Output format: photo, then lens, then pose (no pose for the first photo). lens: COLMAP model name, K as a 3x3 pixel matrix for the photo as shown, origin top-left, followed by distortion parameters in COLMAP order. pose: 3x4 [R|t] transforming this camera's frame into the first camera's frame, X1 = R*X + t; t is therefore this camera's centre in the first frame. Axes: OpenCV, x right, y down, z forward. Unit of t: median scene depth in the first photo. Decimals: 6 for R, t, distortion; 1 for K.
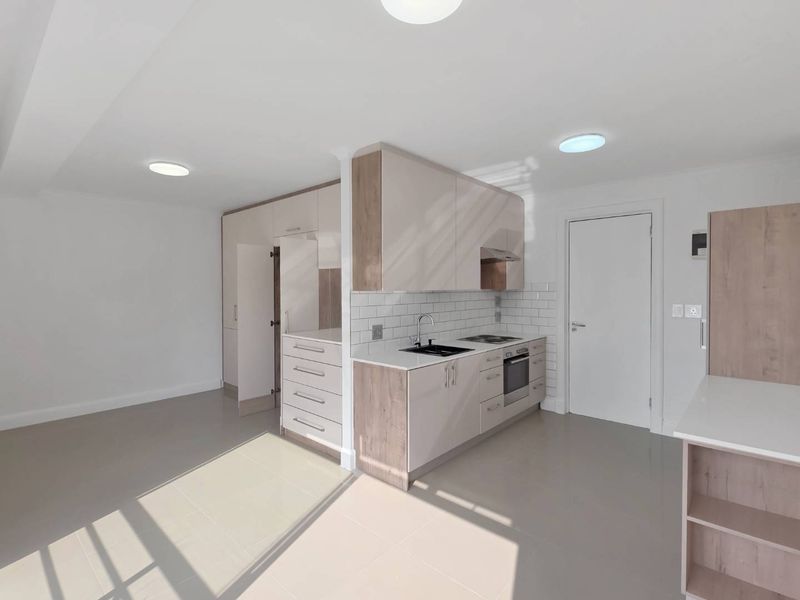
lens RADIAL K [[394.1, 0, 402.7], [0, 394.1, 280.5], [0, 0, 1]] dist [0.002605, -0.000034]
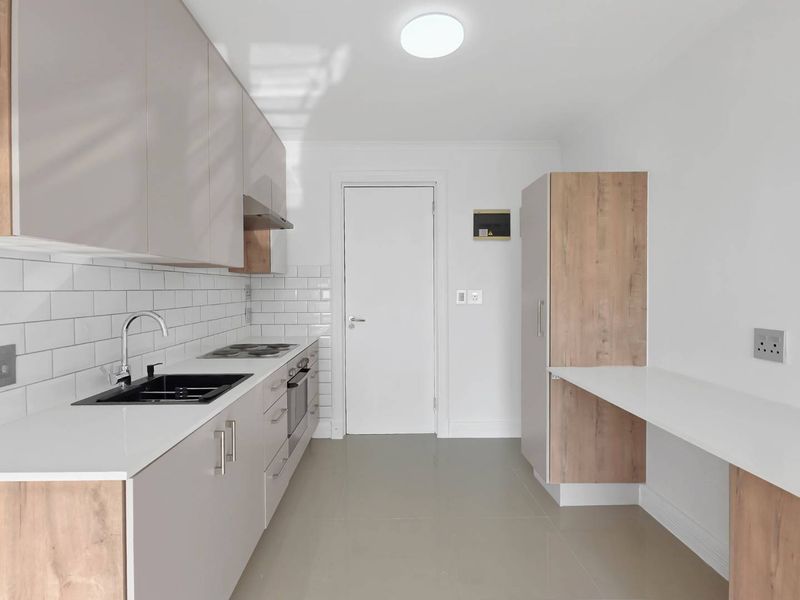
lens RADIAL K [[394.1, 0, 382.7], [0, 394.1, 289.8], [0, 0, 1]] dist [0.002605, -0.000034]
pose [[0.757595, -0.007037, 0.652687, -0.029160], [-0.004661, 0.999858, 0.016189, 0.048421], [-0.652708, -0.015307, 0.757455, 0.453117]]
